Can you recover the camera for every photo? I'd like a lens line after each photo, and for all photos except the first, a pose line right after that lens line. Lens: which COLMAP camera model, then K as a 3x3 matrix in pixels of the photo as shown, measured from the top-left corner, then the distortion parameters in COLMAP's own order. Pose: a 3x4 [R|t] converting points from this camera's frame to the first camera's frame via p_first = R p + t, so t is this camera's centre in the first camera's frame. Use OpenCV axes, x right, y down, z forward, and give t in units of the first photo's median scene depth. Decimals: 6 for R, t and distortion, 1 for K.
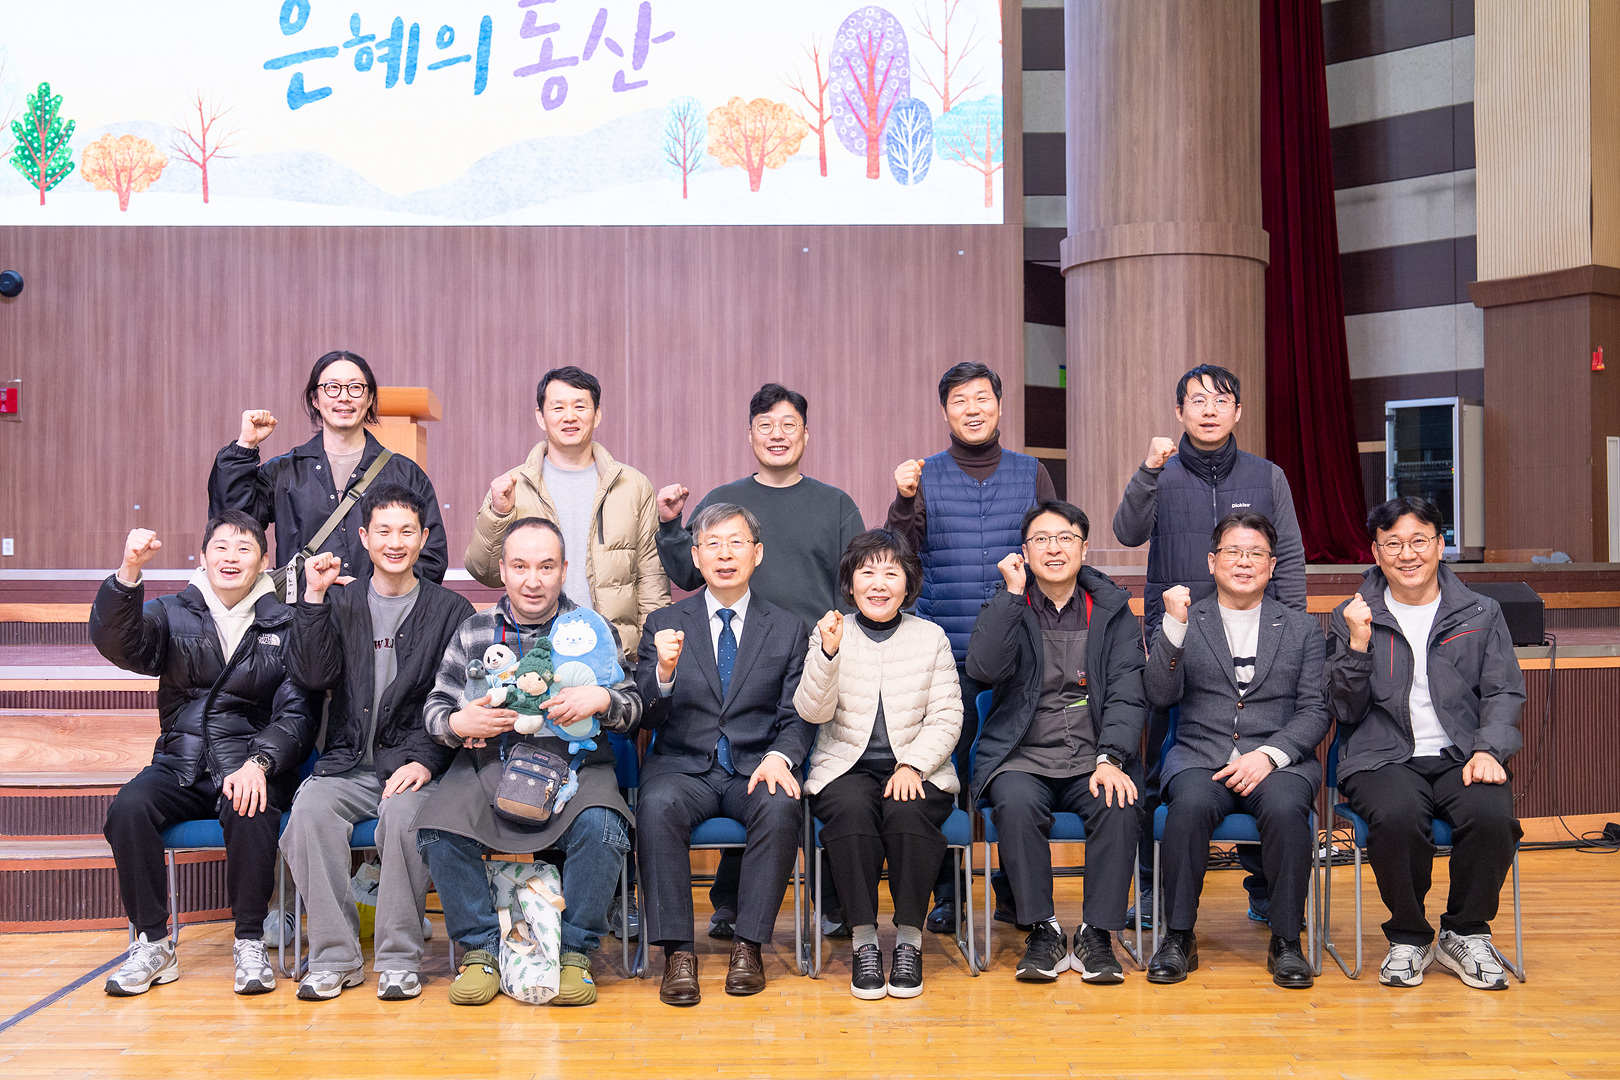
lens RADIAL K [[1900.1, 0, 808.6], [0, 1900.1, 544.0], [0, 0, 1]] dist [-0.004835, 0.021947]
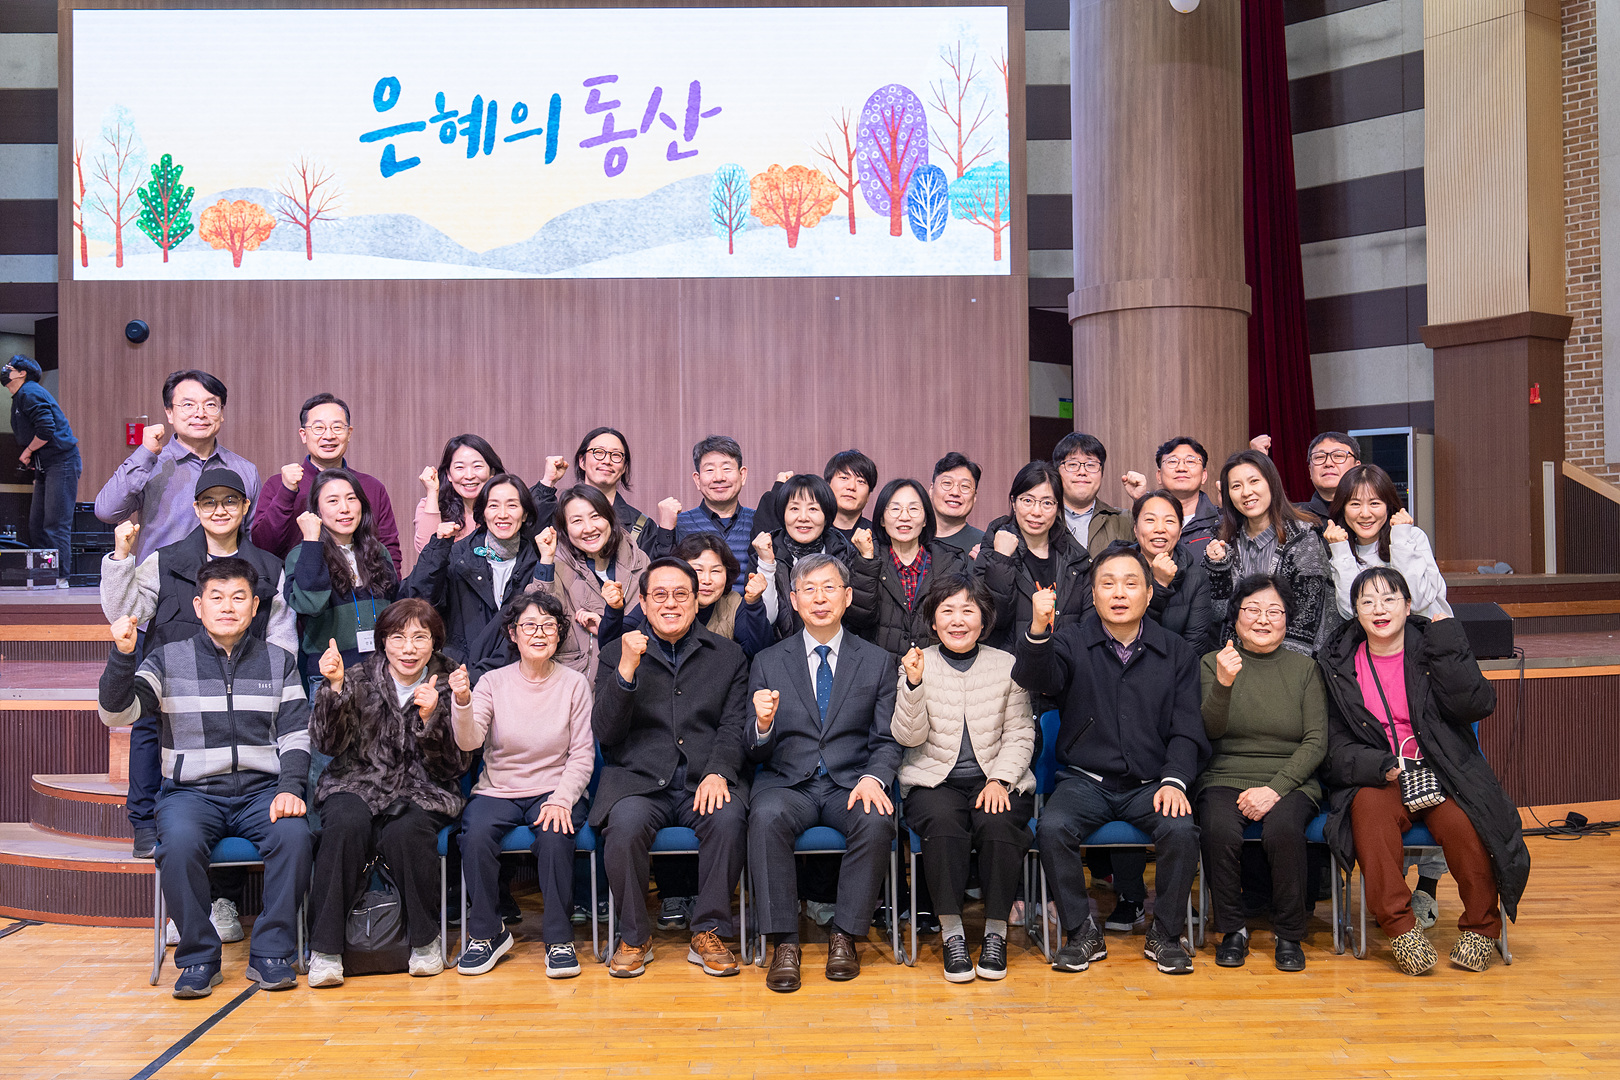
lens RADIAL K [[1676.3, 0, 816.0], [0, 1676.3, 539.5], [0, 0, 1]] dist [-0.003794, 0.008858]
pose [[0.999965, -0.005233, 0.006474, -0.021571], [0.005227, 0.999986, 0.000891, -0.011300], [-0.006479, -0.000857, 0.999979, -0.005009]]
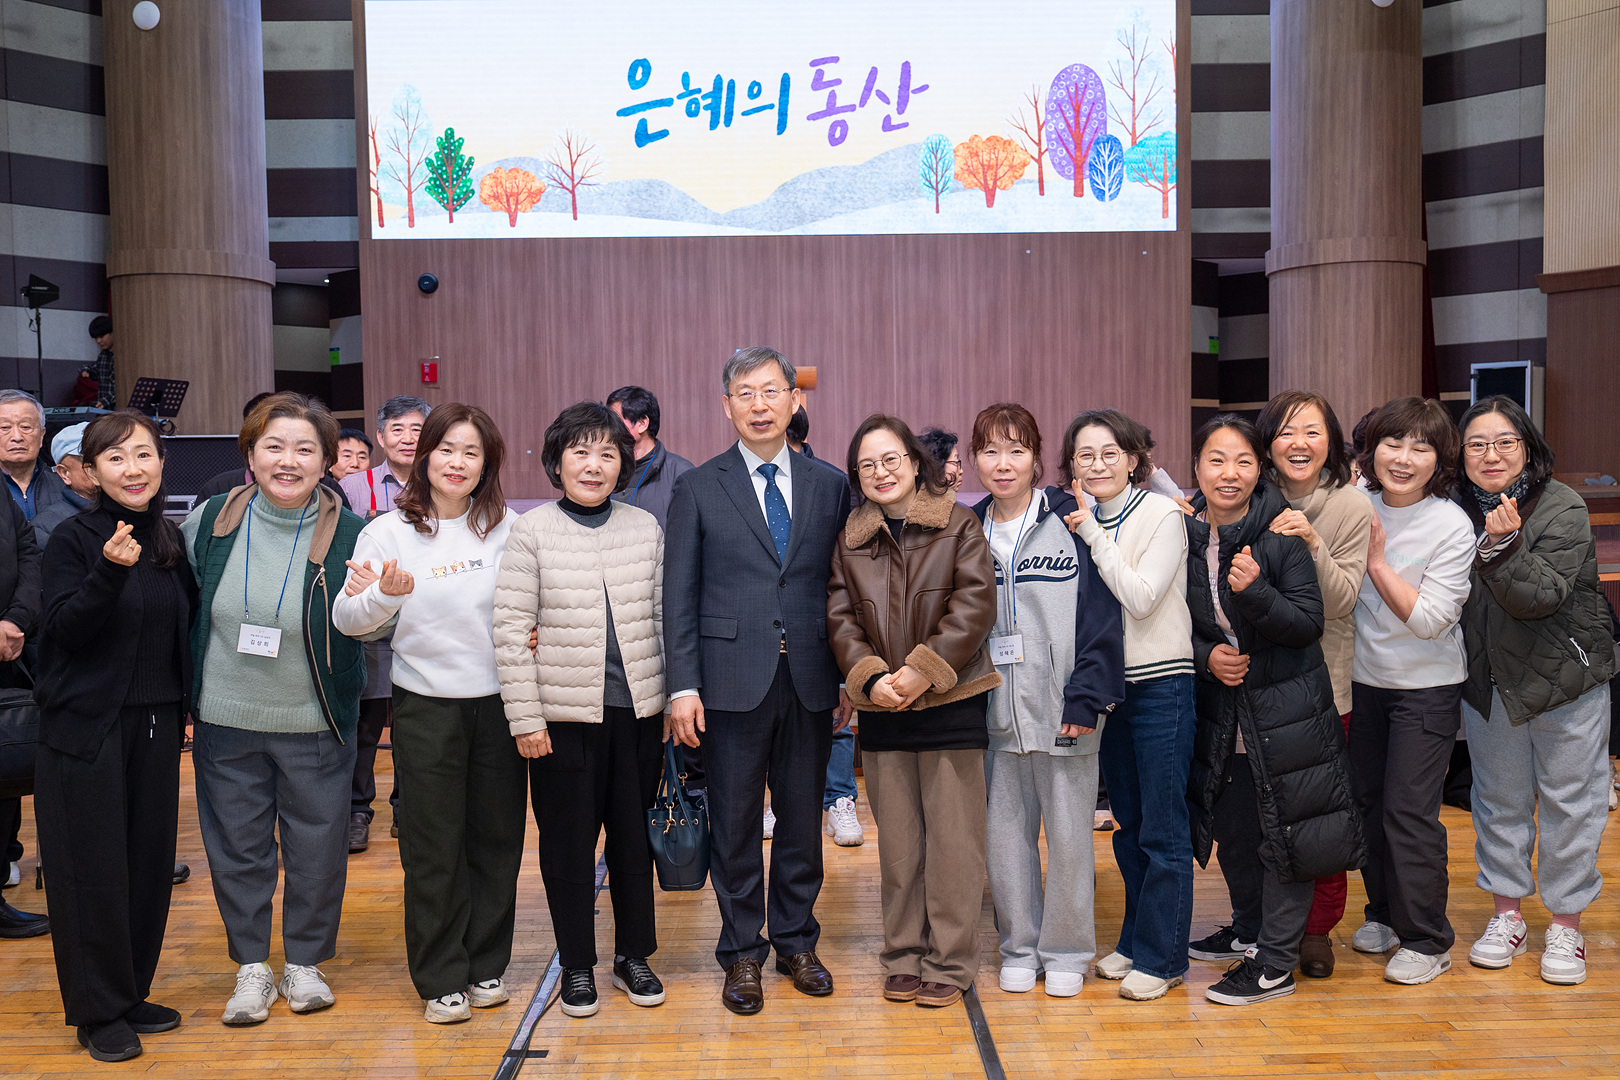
lens RADIAL K [[1469.4, 0, 822.7], [0, 1469.4, 563.1], [0, 0, 1]] dist [-0.008136, 0.004867]
pose [[0.999721, -0.013442, 0.019419, -0.168360], [0.011923, 0.997009, 0.076356, -0.017731], [-0.020388, -0.076103, 0.996892, -0.037928]]
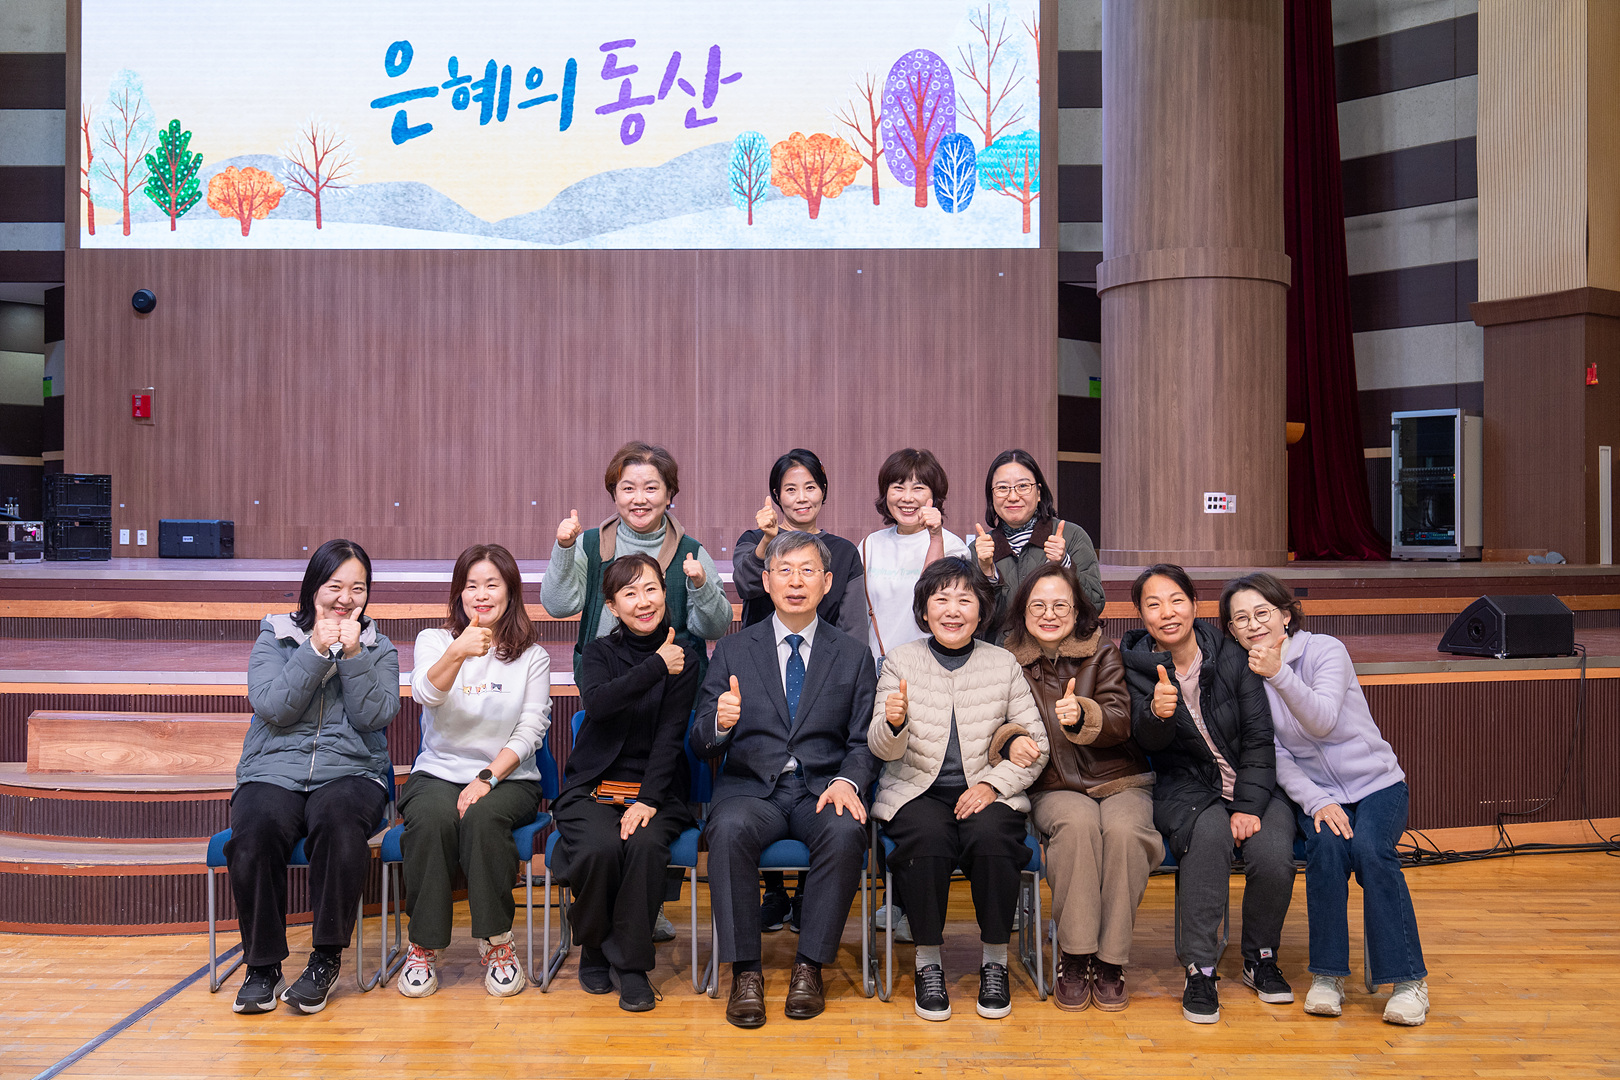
lens RADIAL K [[1641.6, 0, 810.0], [0, 1641.6, 540.0], [0, 0, 1]] dist [-0.002799, 0.002314]
pose [[0.999679, 0.005432, -0.024736, -0.005809], [-0.005162, 0.999926, 0.010978, -0.009631], [0.024794, -0.010847, 0.999634, 0.046939]]
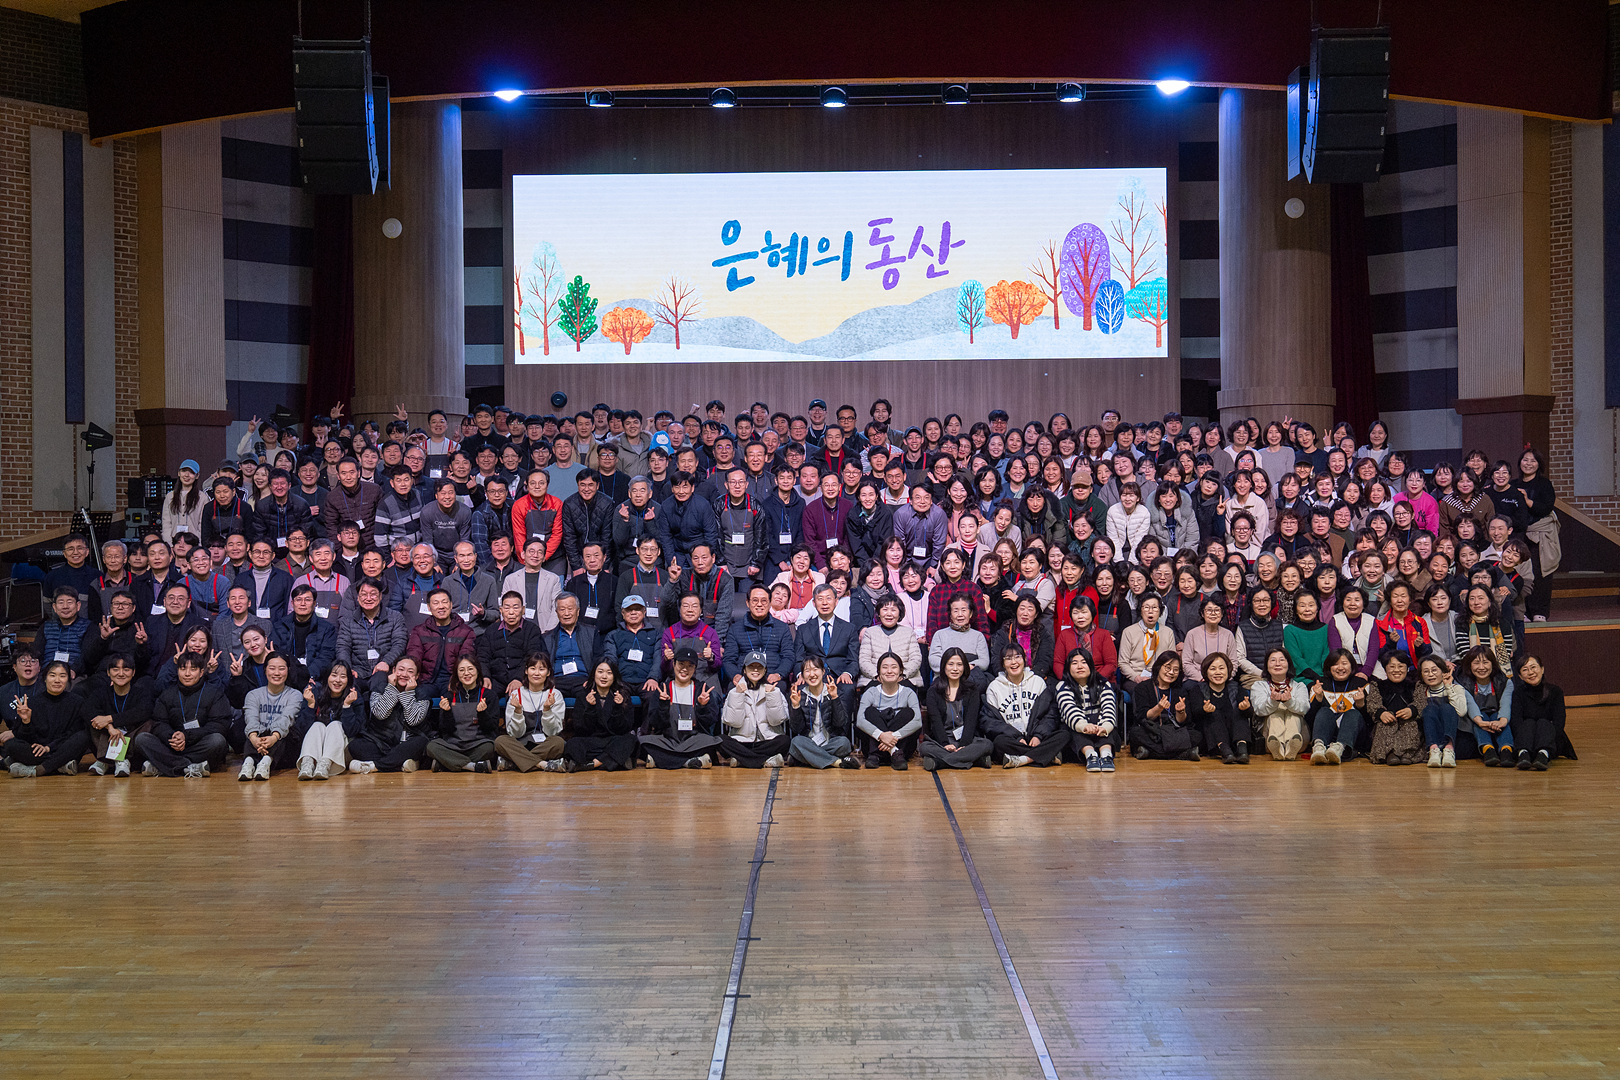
lens RADIAL K [[1900.1, 0, 808.6], [0, 1900.1, 544.0], [0, 0, 1]] dist [-0.004835, 0.021947]
pose [[0.999855, -0.007212, -0.015457, -0.180978], [0.007719, 0.999426, 0.032983, -0.064972], [0.015210, -0.033098, 0.999336, -0.634441]]
